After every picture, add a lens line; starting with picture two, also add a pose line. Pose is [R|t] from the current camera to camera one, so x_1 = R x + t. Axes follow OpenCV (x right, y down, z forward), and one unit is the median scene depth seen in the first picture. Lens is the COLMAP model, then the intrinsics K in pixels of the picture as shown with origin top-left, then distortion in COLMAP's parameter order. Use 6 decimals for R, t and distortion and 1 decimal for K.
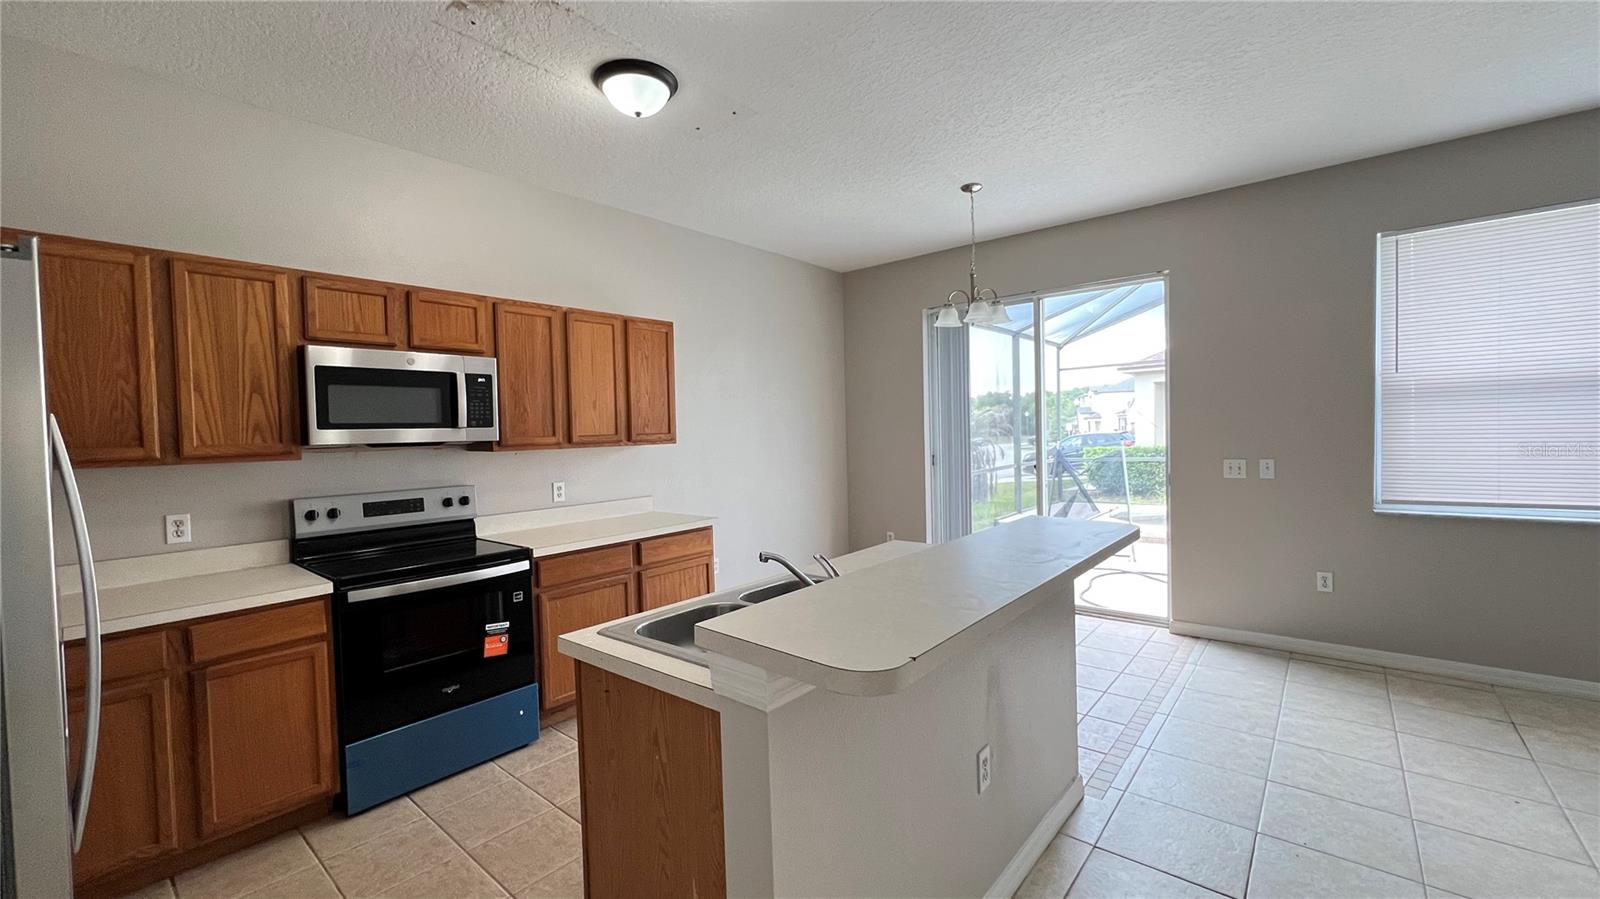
lens RADIAL K [[639.8, 0, 795.3], [0, 639.8, 447.7], [0, 0, 1]] dist [0.000351, 0.000706]
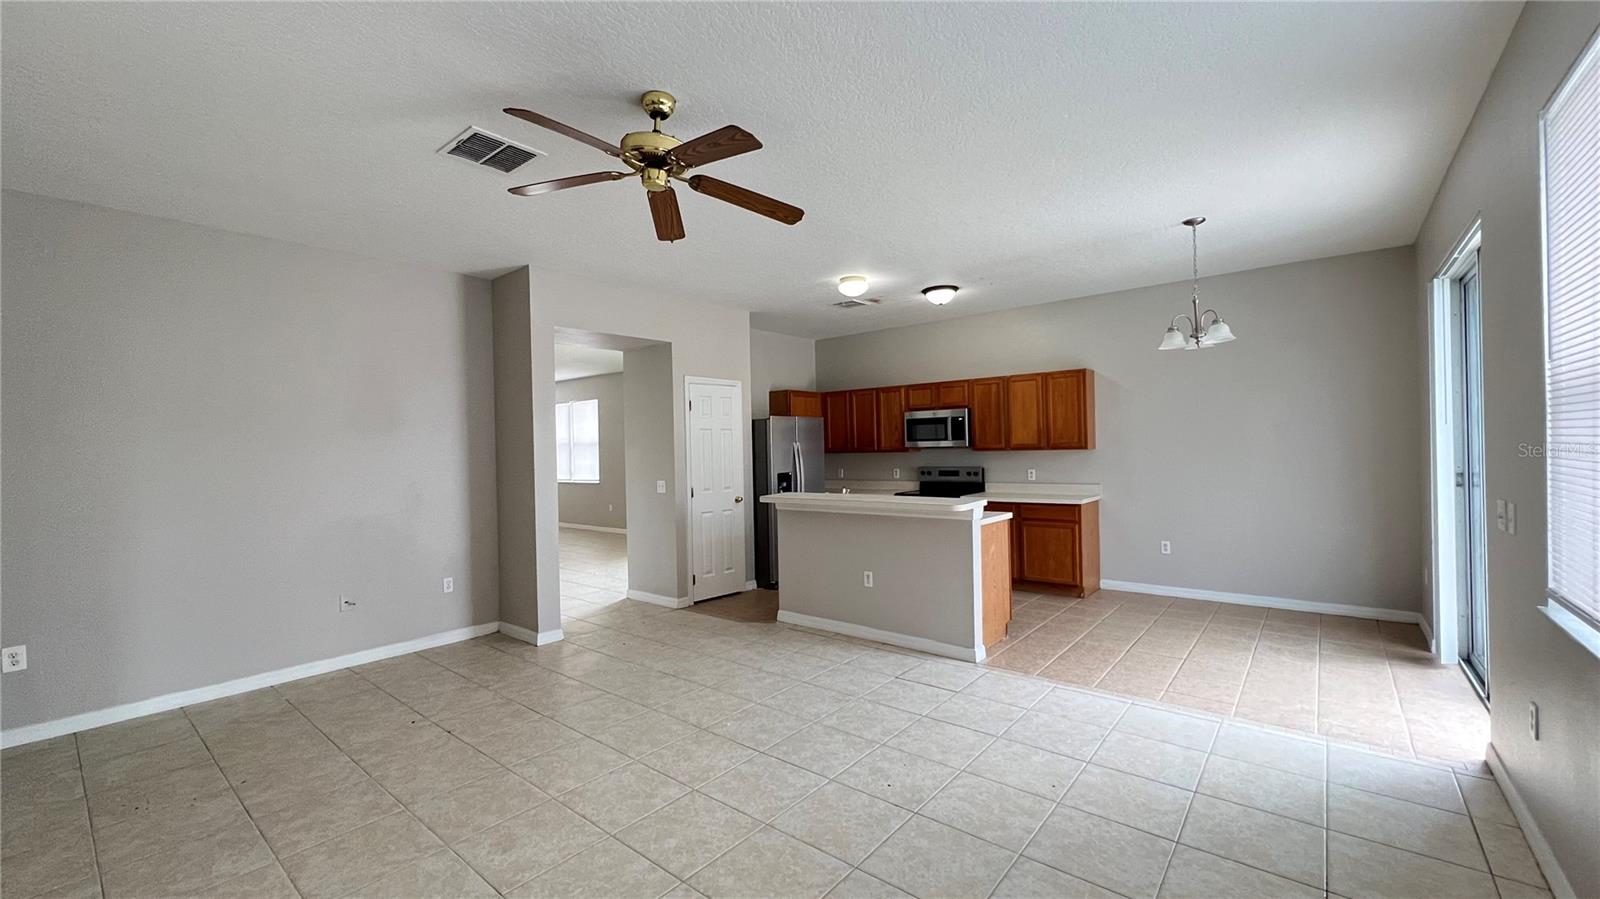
lens RADIAL K [[639.8, 0, 793.9], [0, 639.8, 445.5], [0, 0, 1]] dist [0.000351, 0.000706]
pose [[0.009073, 0.023695, -0.999678, 1.750425], [-0.004578, 0.999710, 0.023654, -0.063776], [0.999948, 0.004362, 0.009178, 0.405164]]
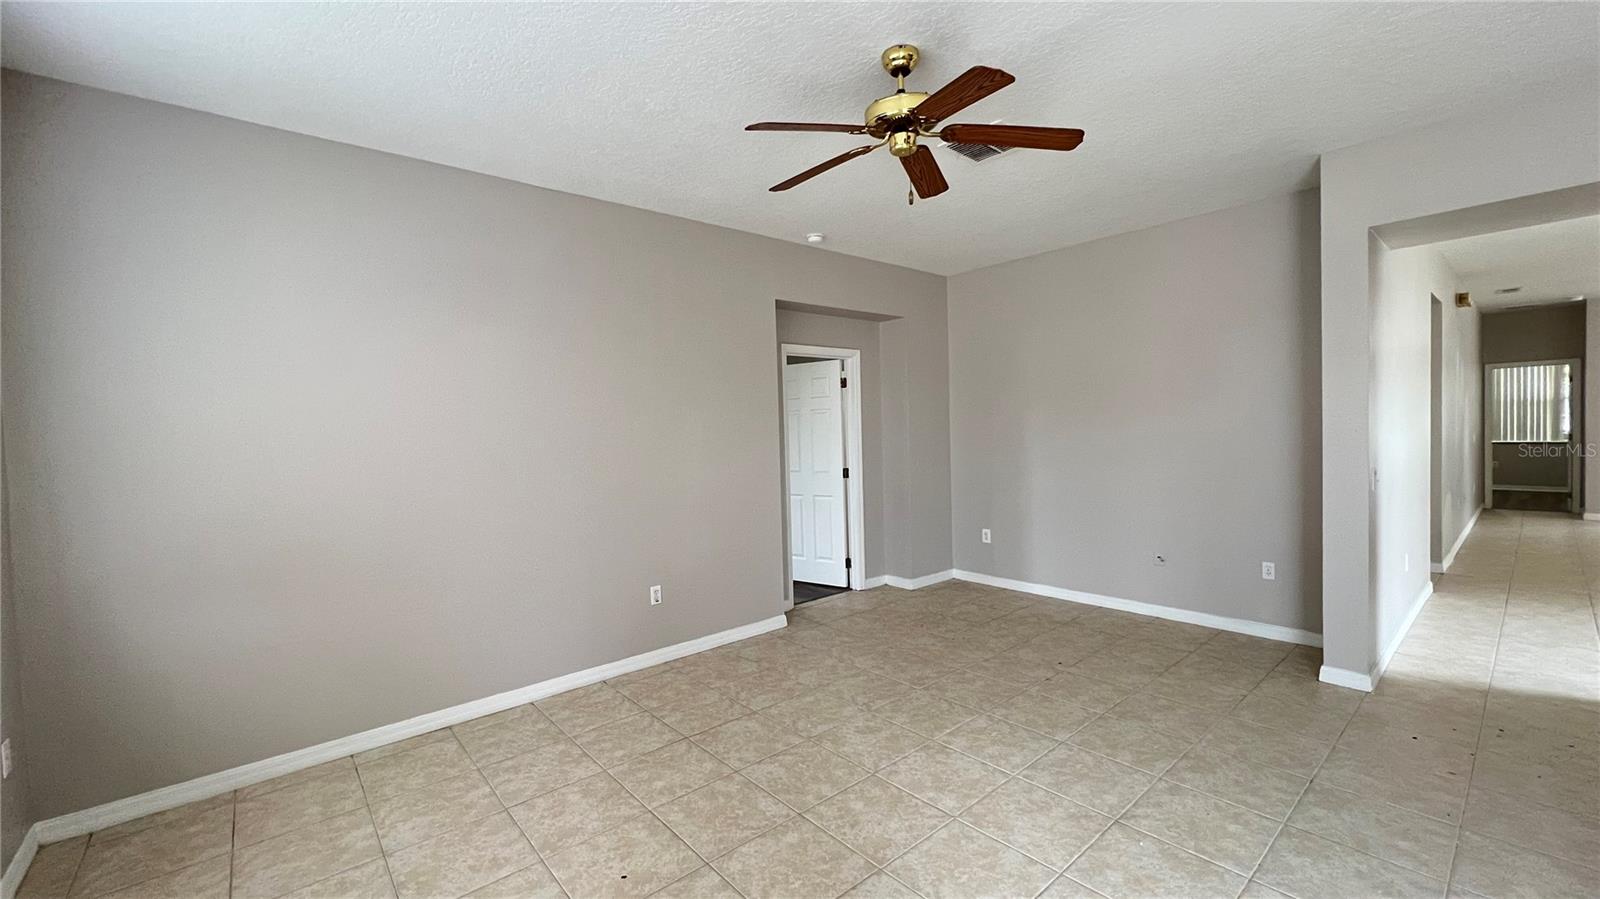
lens RADIAL K [[639.8, 0, 793.4], [0, 639.8, 450.6], [0, 0, 1]] dist [0.000351, 0.000706]
pose [[-0.985159, 0.051204, 0.163828, 0.901777], [0.061075, 0.996573, 0.055788, -0.068033], [-0.160410, 0.064966, -0.984910, 1.062677]]
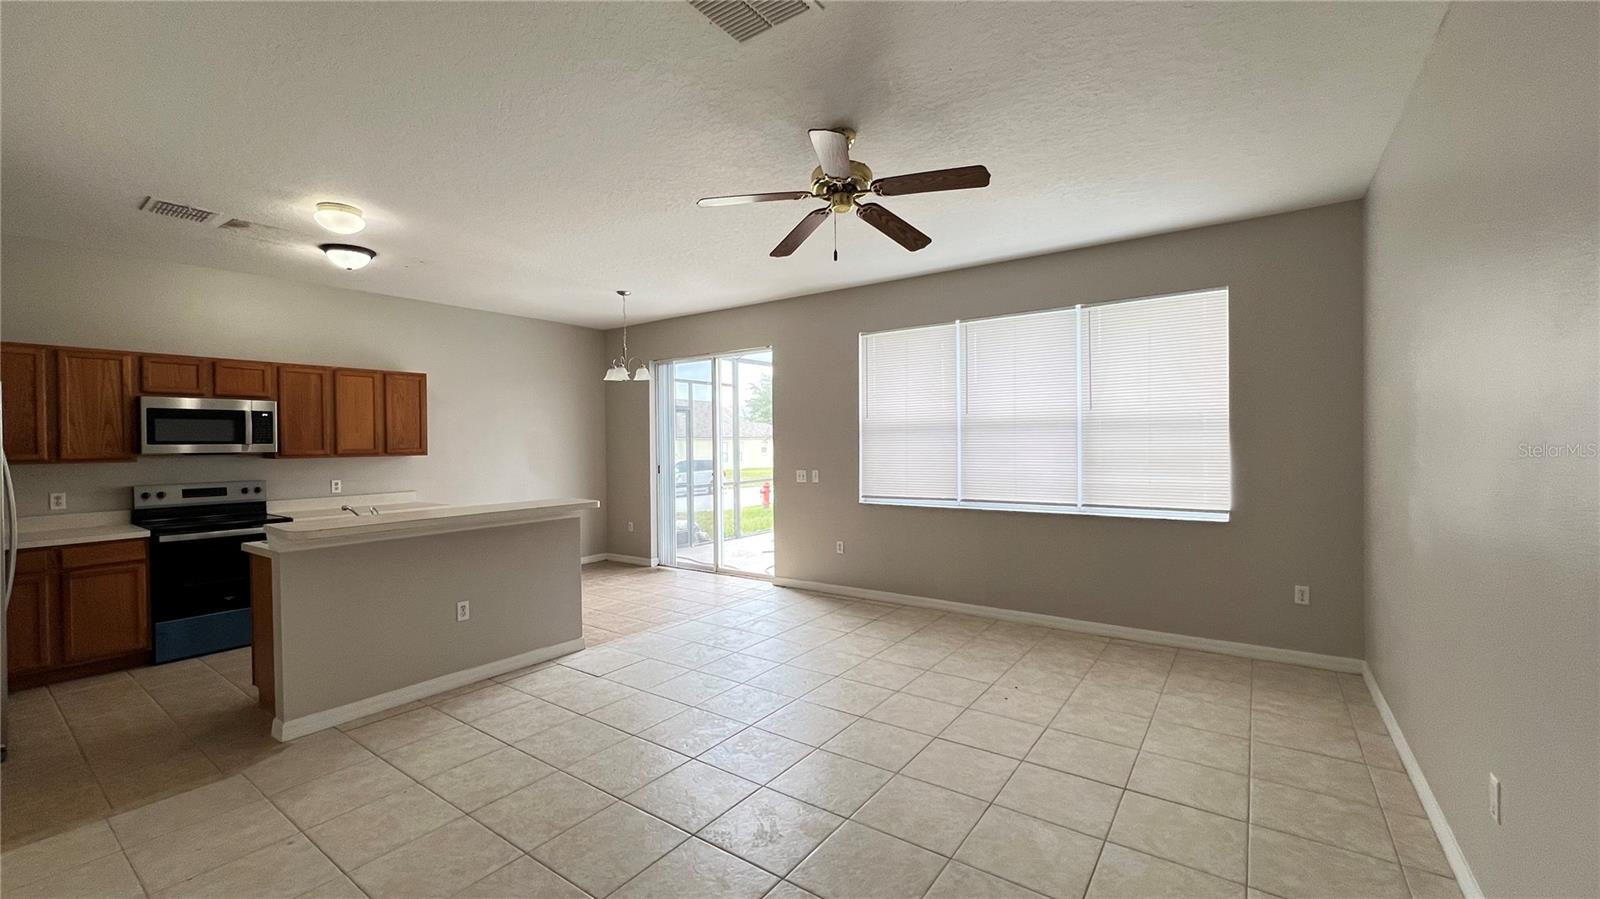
lens RADIAL K [[639.8, 0, 793.5], [0, 639.8, 448.1], [0, 0, 1]] dist [0.000351, 0.000706]
pose [[0.997044, 0.014107, 0.075529, 0.736940], [-0.012736, 0.999746, -0.018614, -0.007872], [-0.075772, 0.017597, 0.996970, -0.731807]]
